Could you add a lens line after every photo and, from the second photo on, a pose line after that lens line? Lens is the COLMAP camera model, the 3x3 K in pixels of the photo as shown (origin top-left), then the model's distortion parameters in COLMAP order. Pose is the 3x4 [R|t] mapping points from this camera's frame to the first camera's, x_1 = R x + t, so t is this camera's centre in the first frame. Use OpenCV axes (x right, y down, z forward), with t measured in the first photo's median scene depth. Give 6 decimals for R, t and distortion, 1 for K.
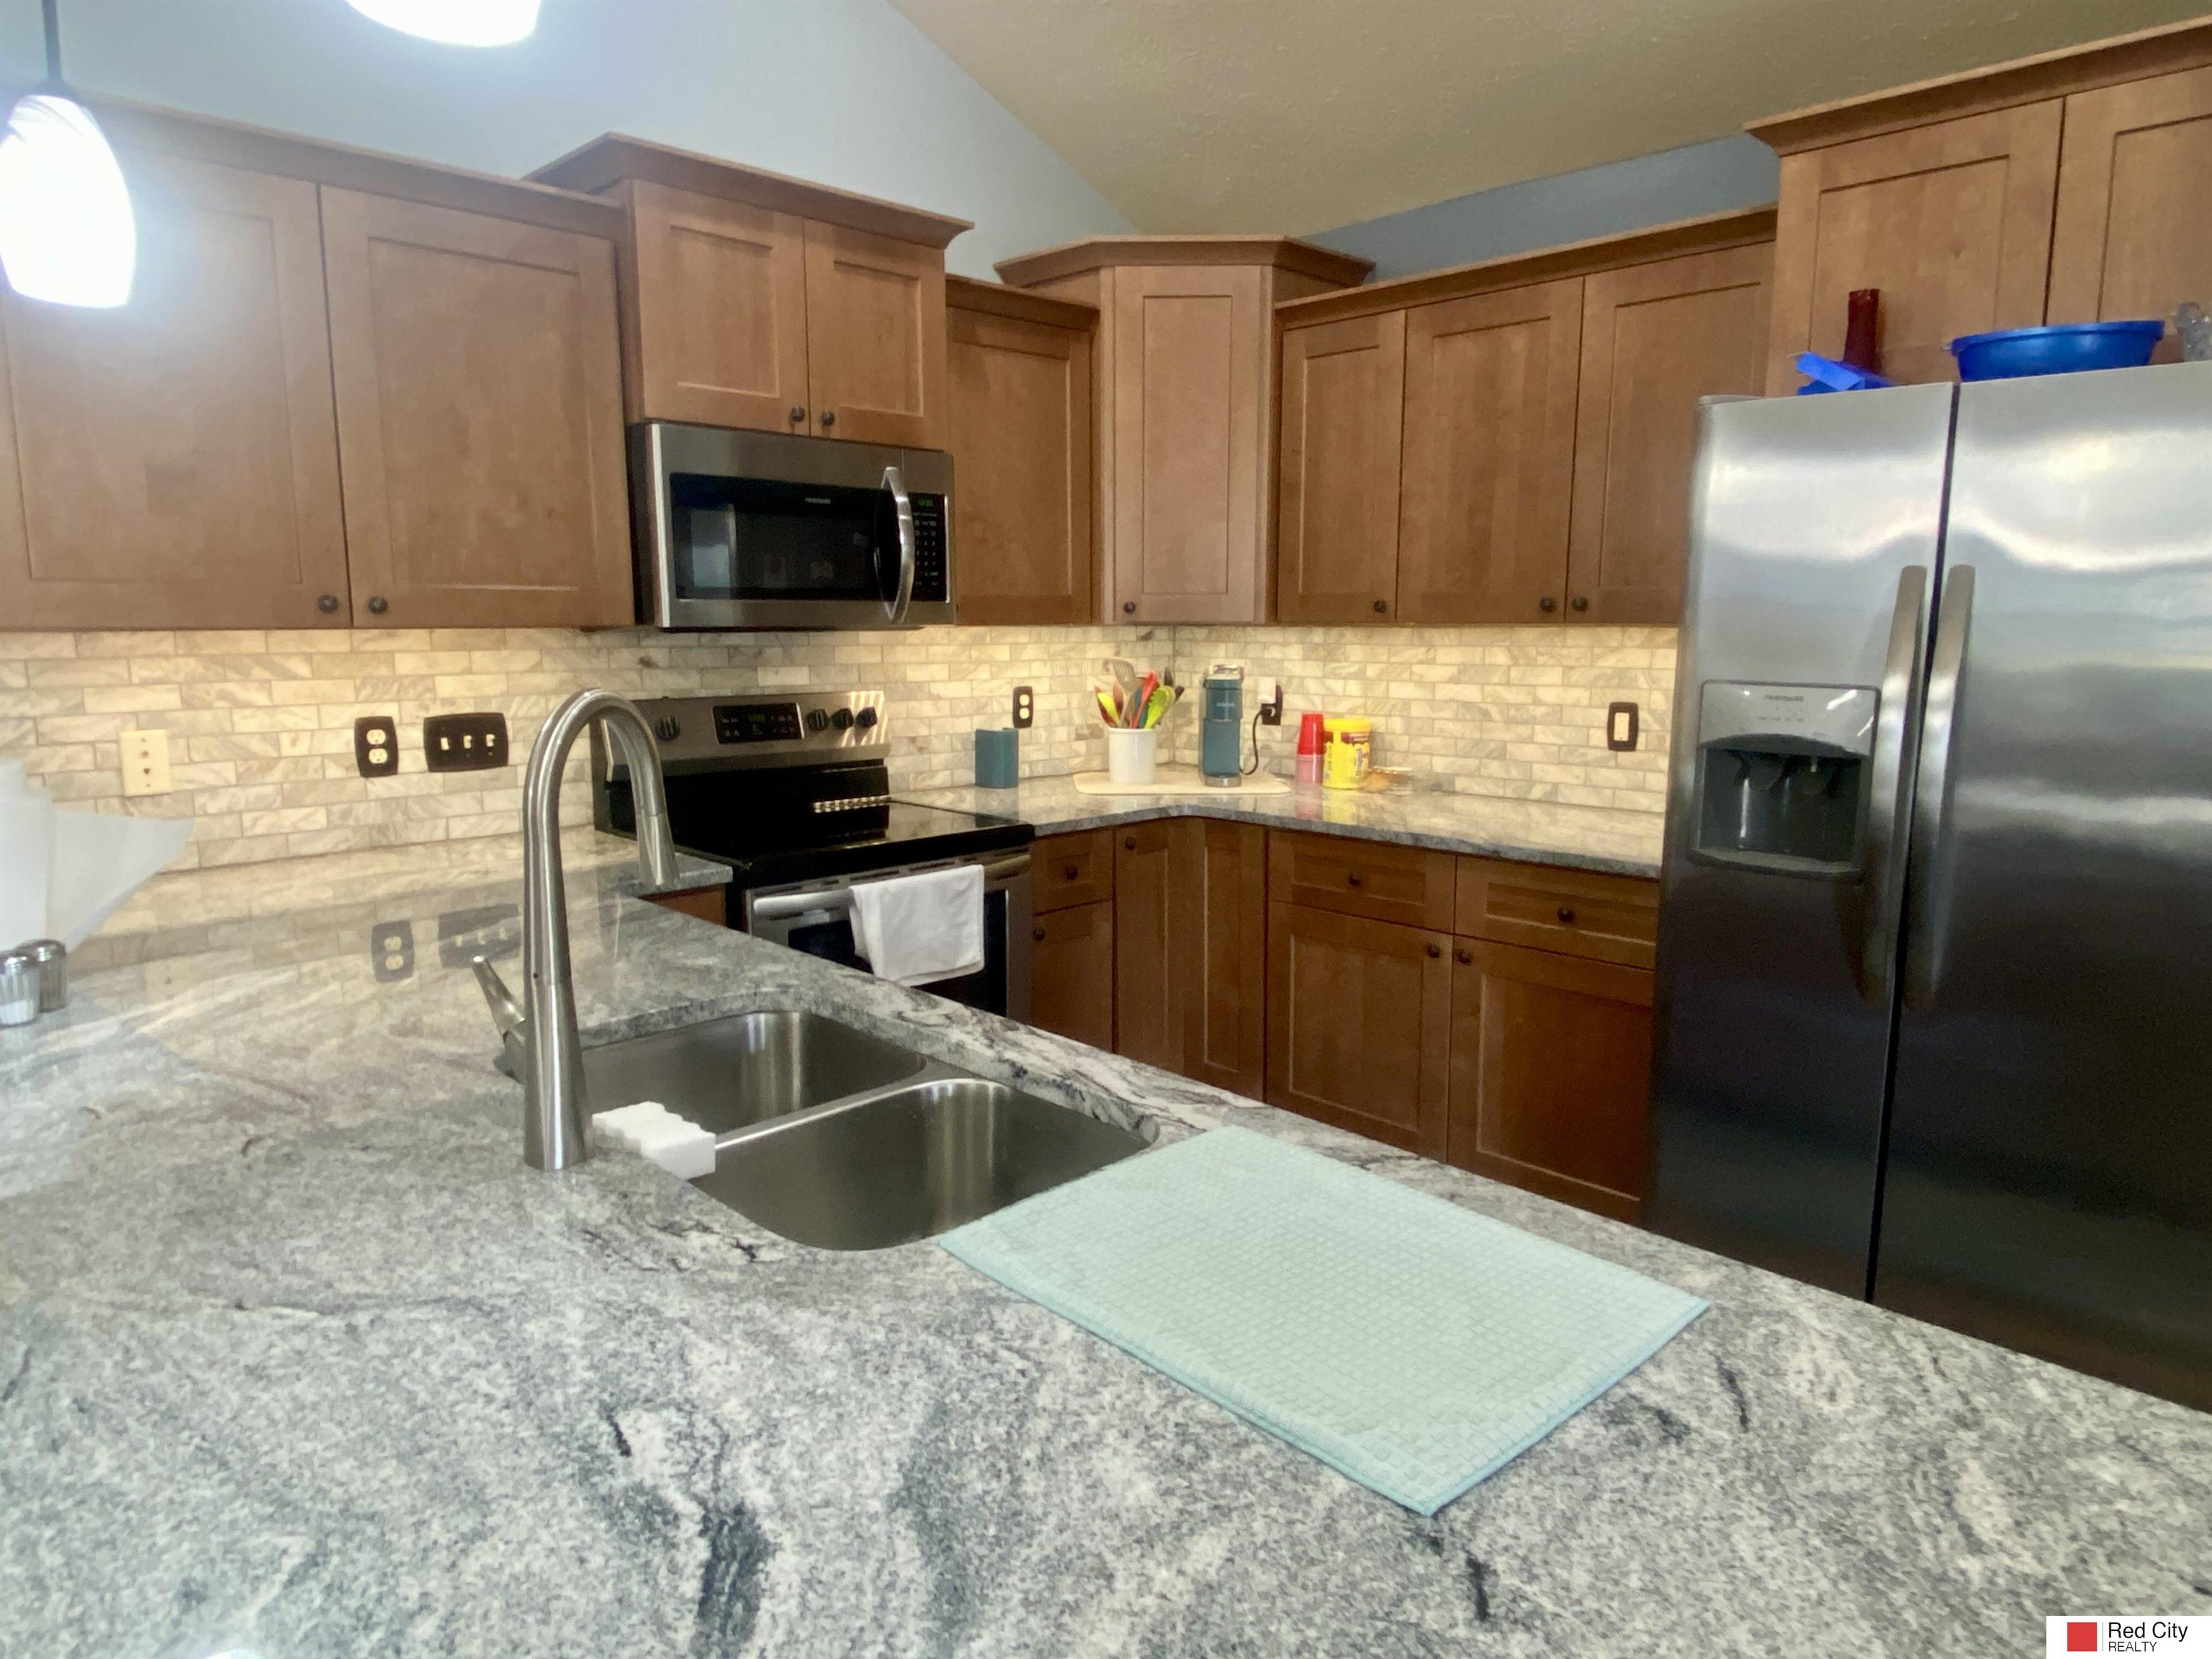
lens RADIAL K [[1366.3, 0, 1110.3], [0, 1366.3, 828.4], [0, 0, 1]] dist [0.030071, -0.026370]
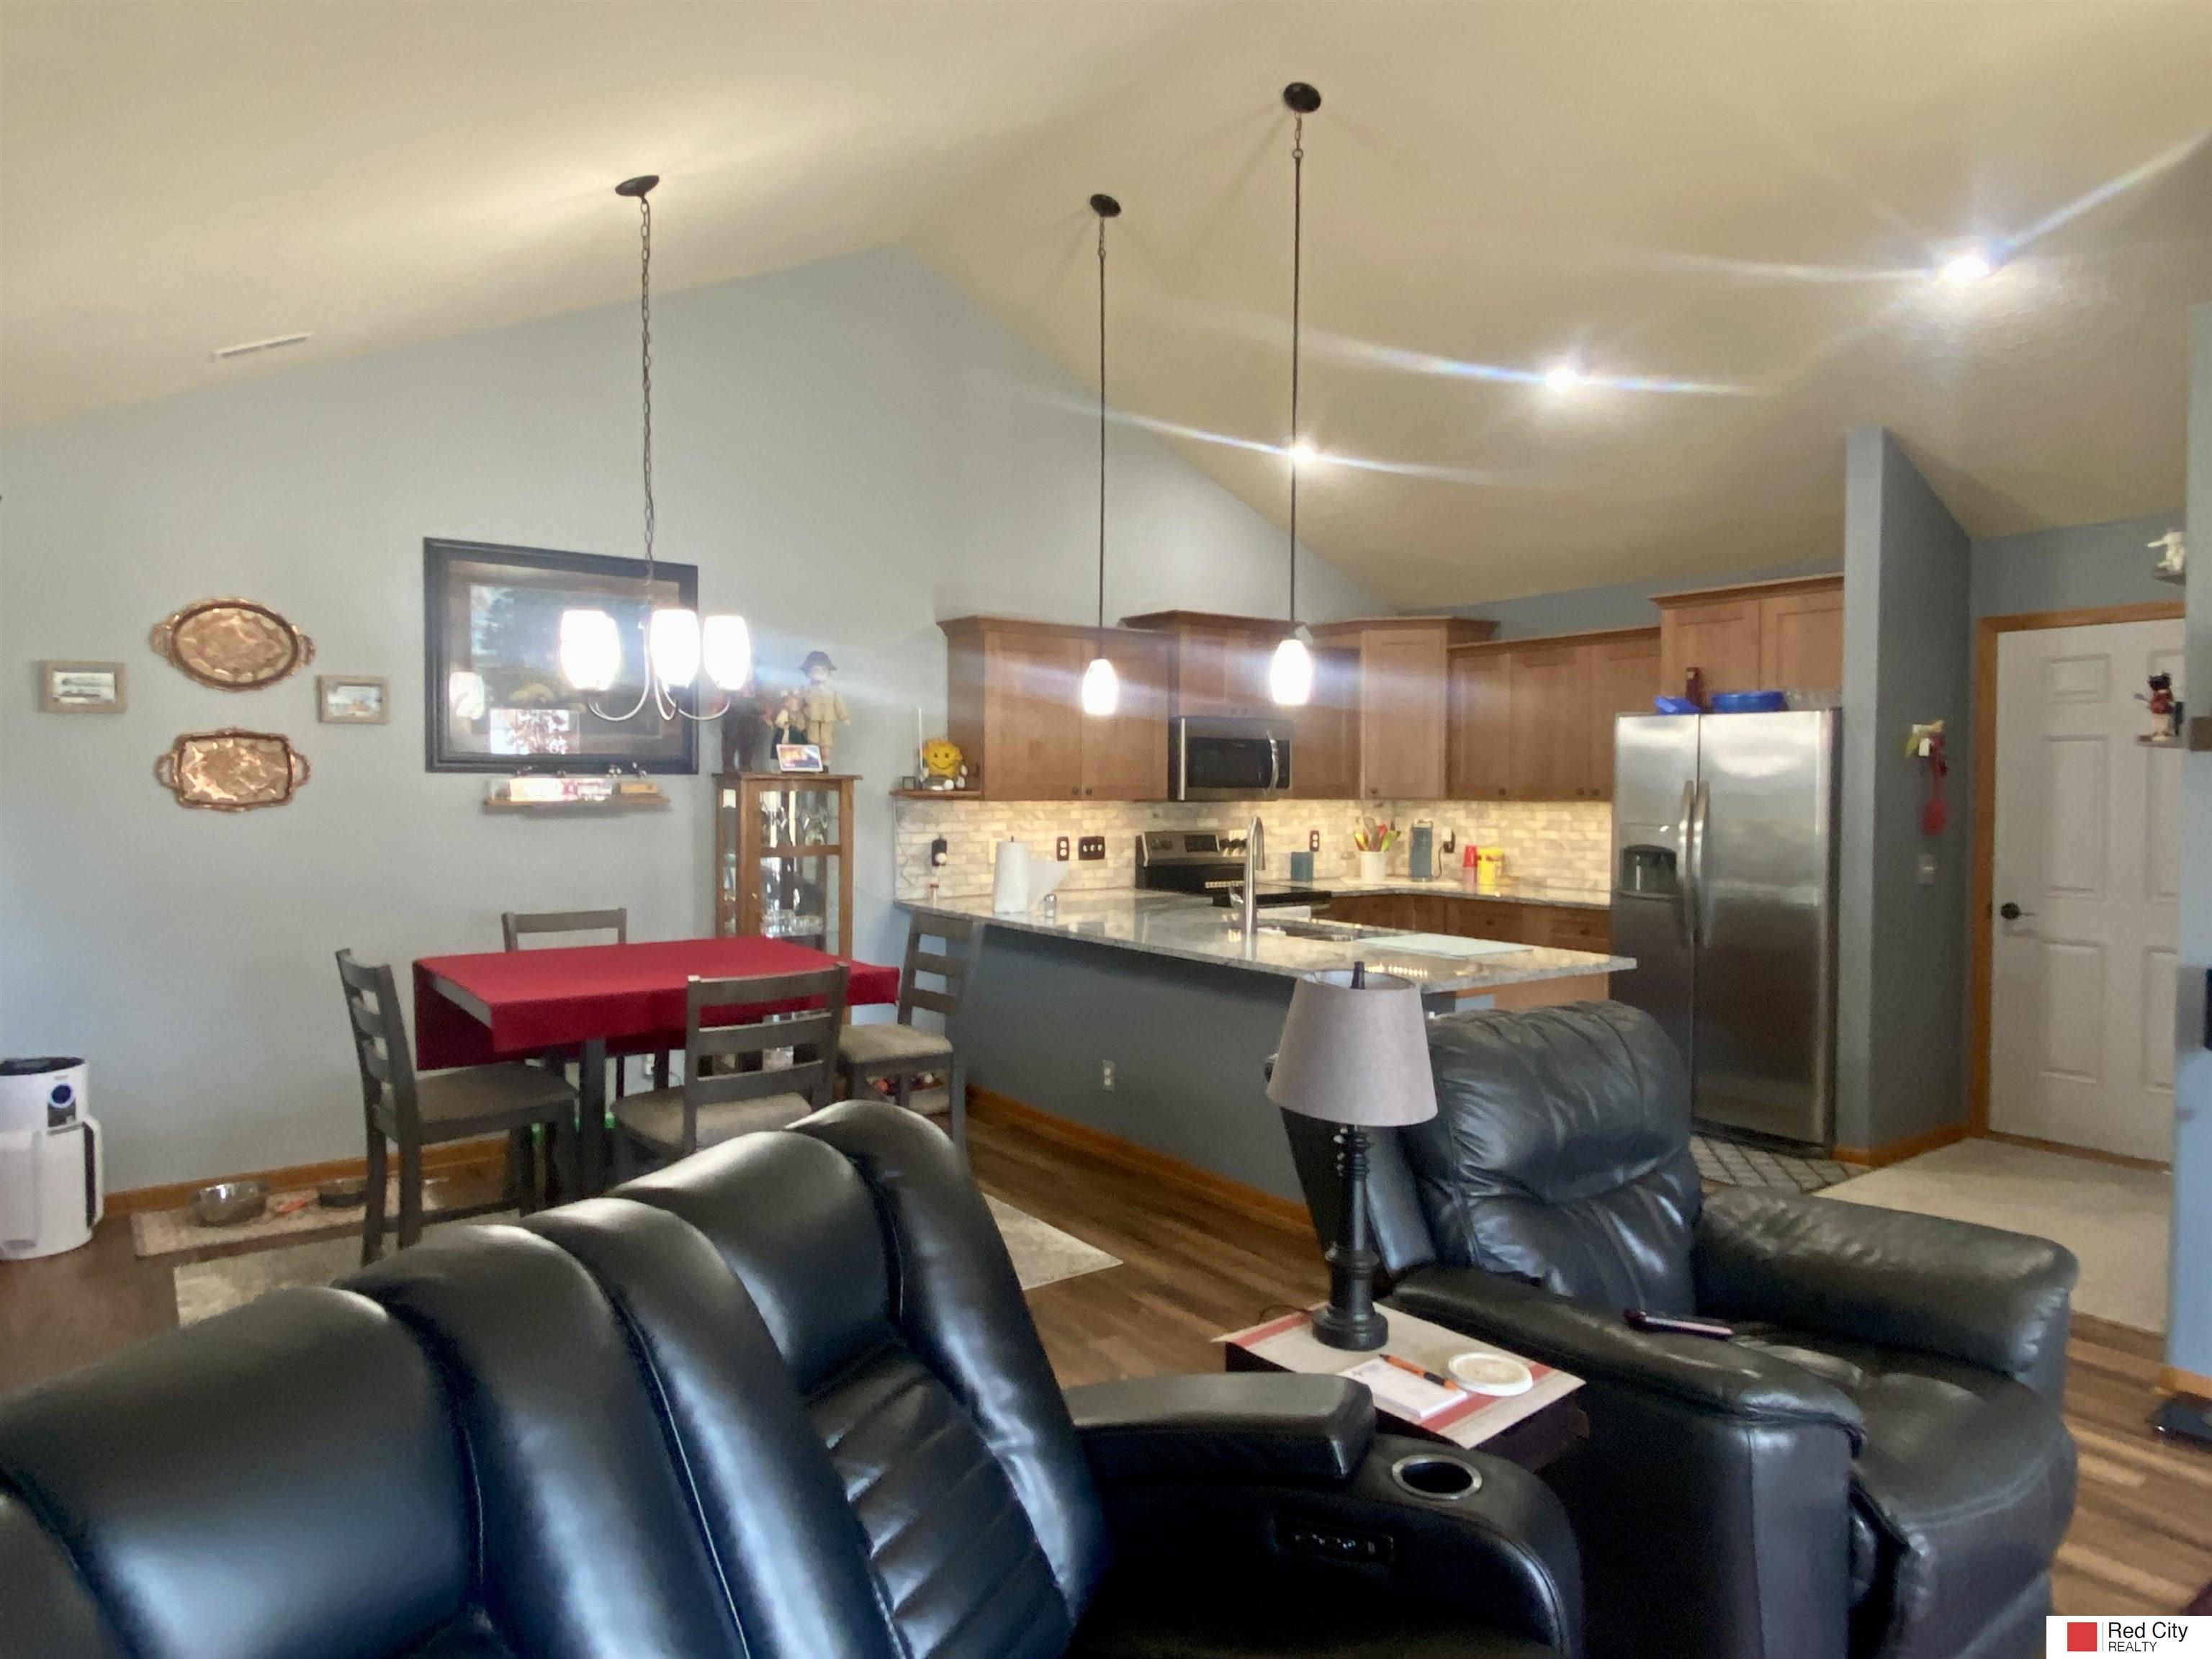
lens RADIAL K [[1366.3, 0, 1067.5], [0, 1366.3, 831.2], [0, 0, 1]] dist [0.030071, -0.026370]
pose [[0.985470, 0.008734, -0.169624, -0.101926], [-0.029248, 0.992485, -0.118818, 0.172525], [0.167312, 0.122053, 0.978320, -1.195582]]
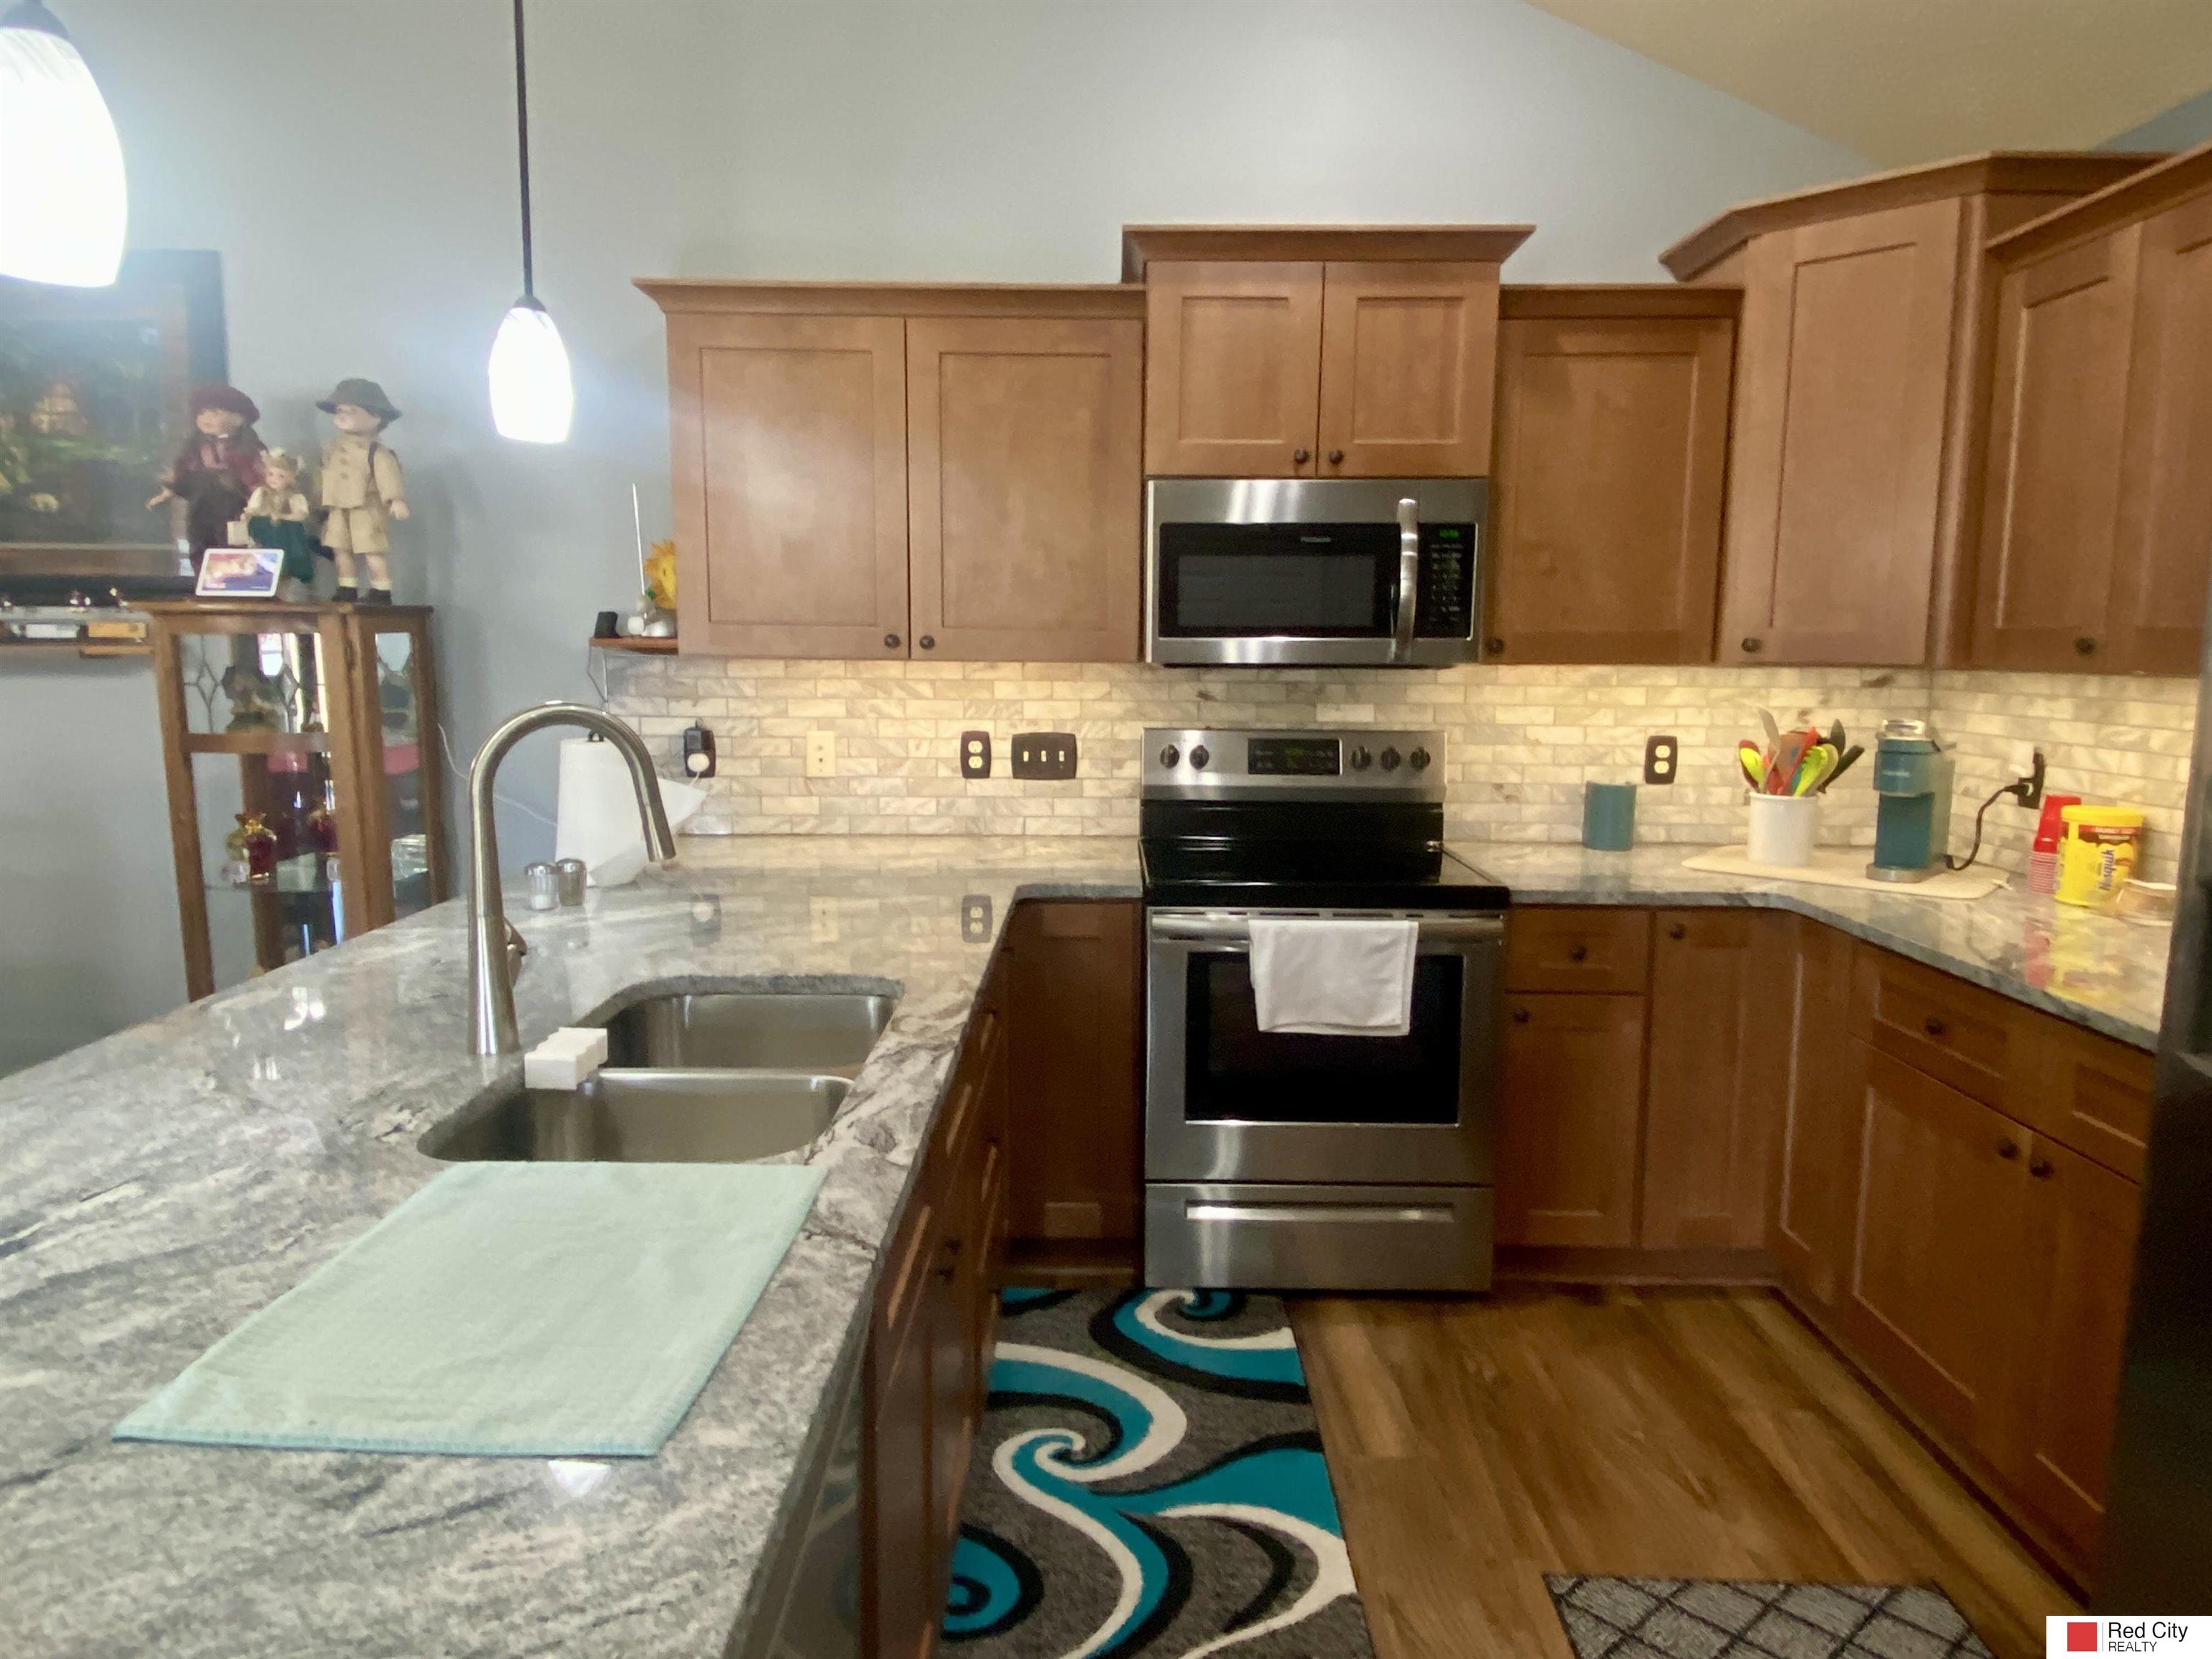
lens RADIAL K [[1366.3, 0, 1118.4], [0, 1366.3, 834.4], [0, 0, 1]] dist [0.030071, -0.026370]
pose [[0.706855, 0.102669, -0.699868, 0.385516], [-0.117625, 0.992696, 0.026827, -0.031469], [0.697510, 0.063359, 0.713768, 0.179699]]
